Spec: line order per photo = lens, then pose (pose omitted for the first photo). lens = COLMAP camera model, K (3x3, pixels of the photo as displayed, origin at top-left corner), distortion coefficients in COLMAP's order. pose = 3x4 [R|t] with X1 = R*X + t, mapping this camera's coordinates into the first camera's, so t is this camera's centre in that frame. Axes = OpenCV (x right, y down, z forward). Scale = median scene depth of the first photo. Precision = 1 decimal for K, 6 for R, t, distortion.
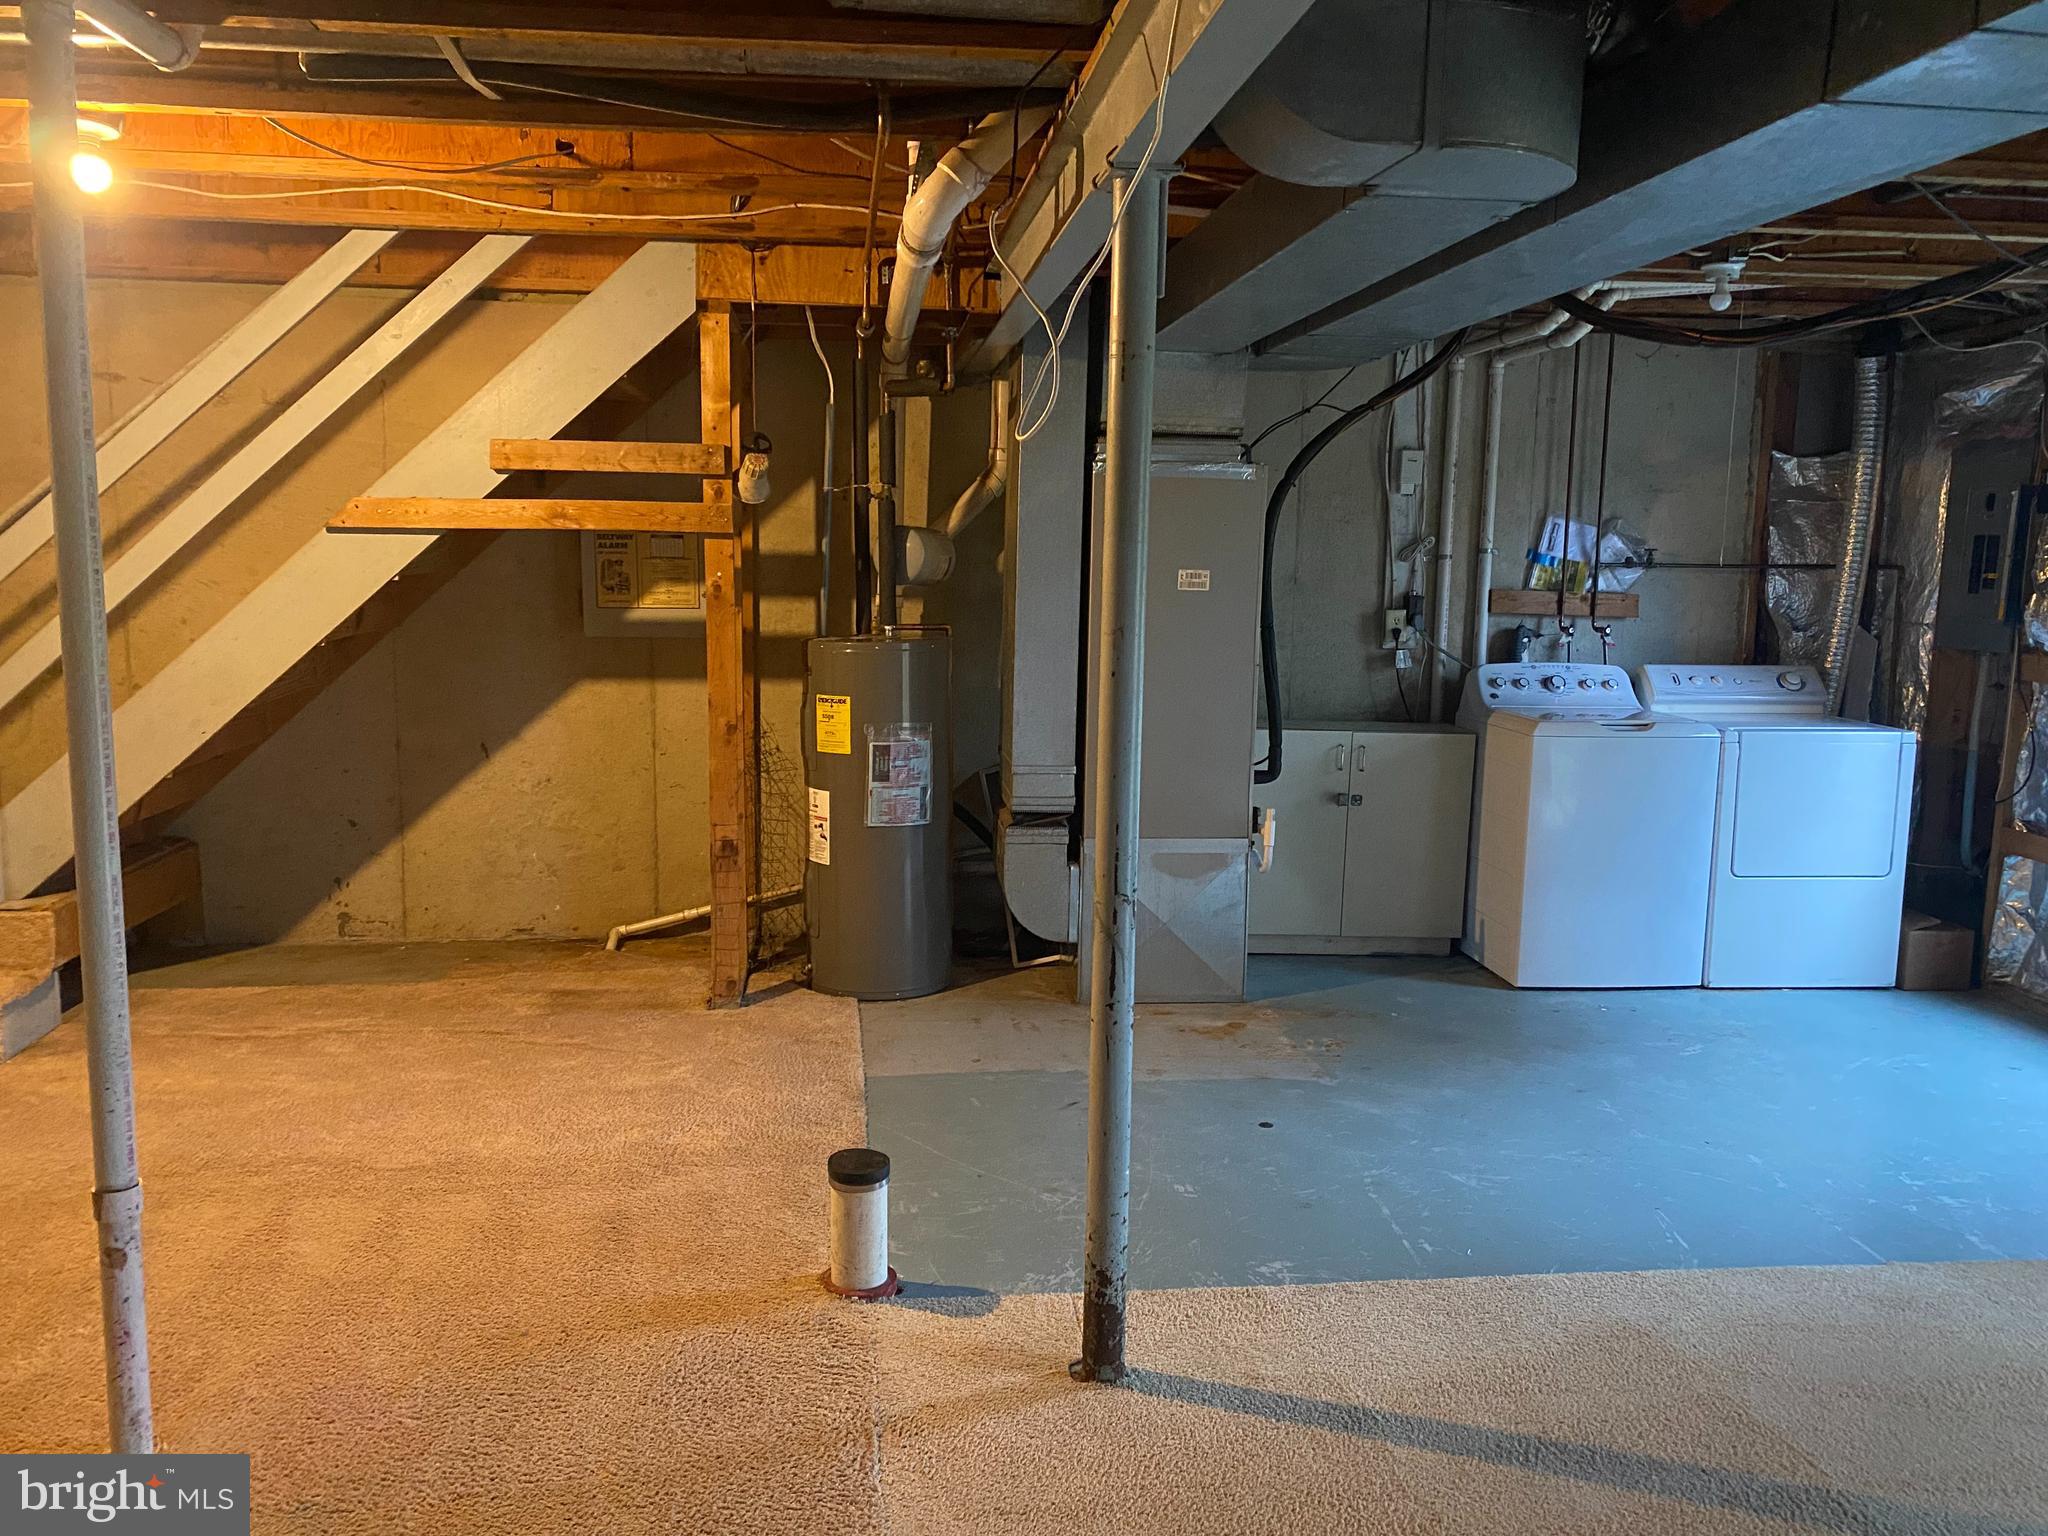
lens RADIAL K [[1544.1, 0, 1006.5], [0, 1544.1, 762.6], [0, 0, 1]] dist [0.008877, -0.005045]
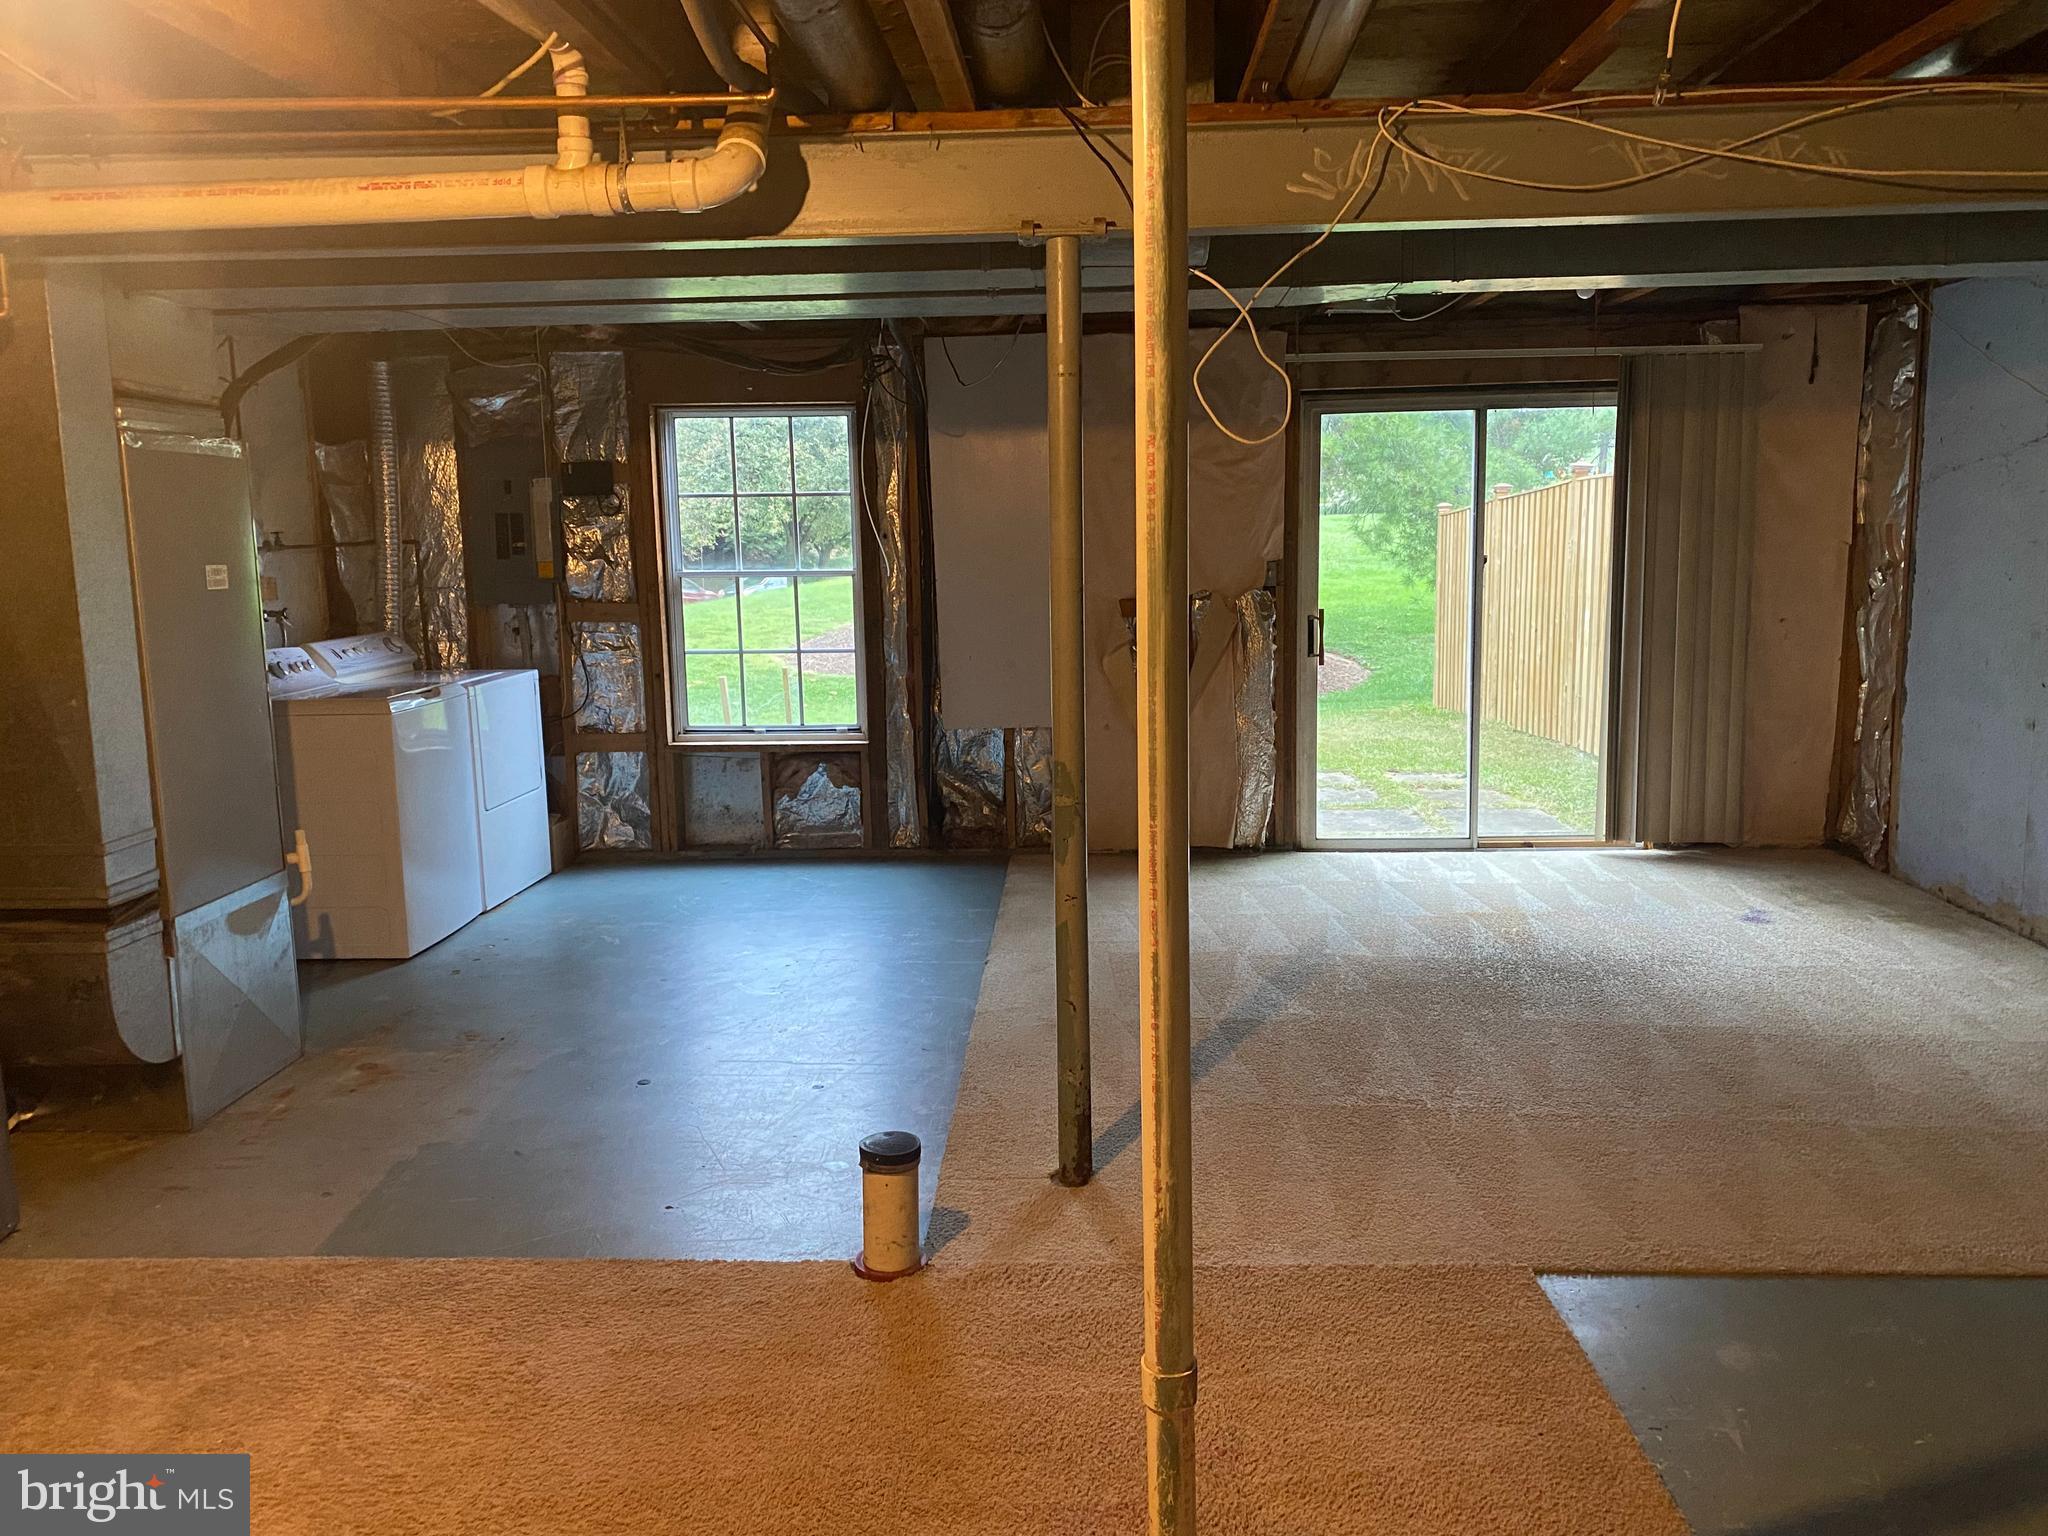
lens RADIAL K [[1544.1, 0, 1021.4], [0, 1544.1, 761.1], [0, 0, 1]] dist [0.008877, -0.005045]
pose [[0.142810, -0.171011, 0.974864, -0.671240], [0.163885, 0.975450, 0.147106, -0.076924], [-0.976088, 0.138757, 0.167330, 0.471443]]
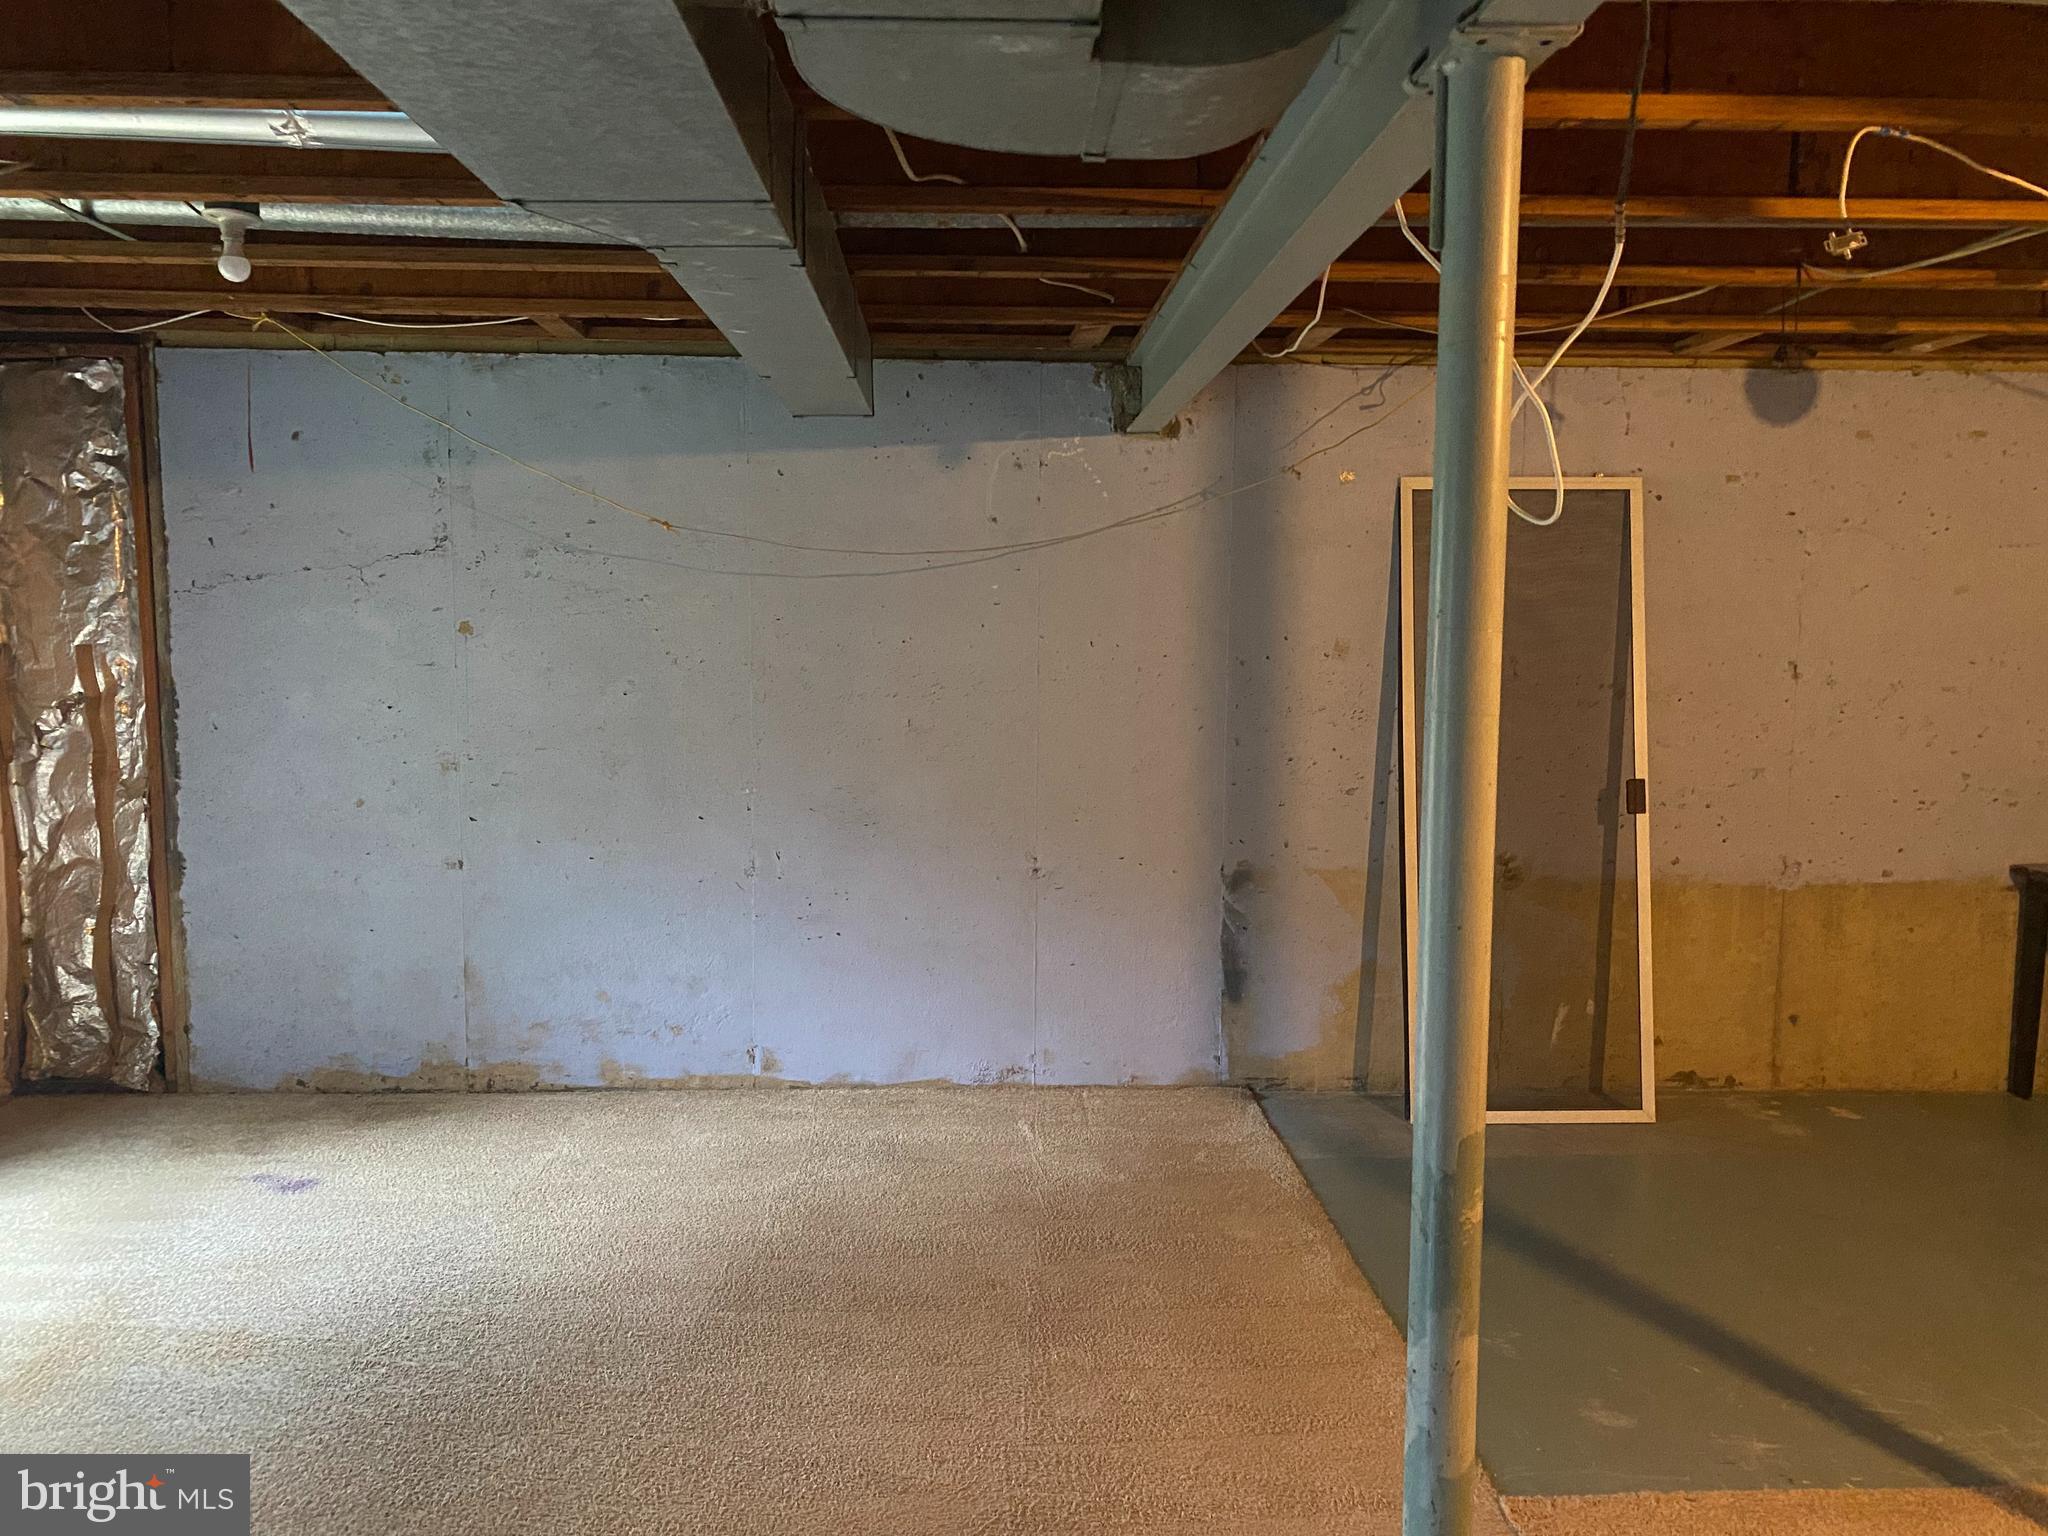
lens RADIAL K [[1544.1, 0, 1022.0], [0, 1544.1, 769.7], [0, 0, 1]] dist [0.008877, -0.005045]
pose [[-0.997165, -0.029929, 0.069042, 0.115153], [-0.012668, 0.971177, 0.238021, -0.129320], [-0.074176, 0.236471, -0.968803, 0.903276]]
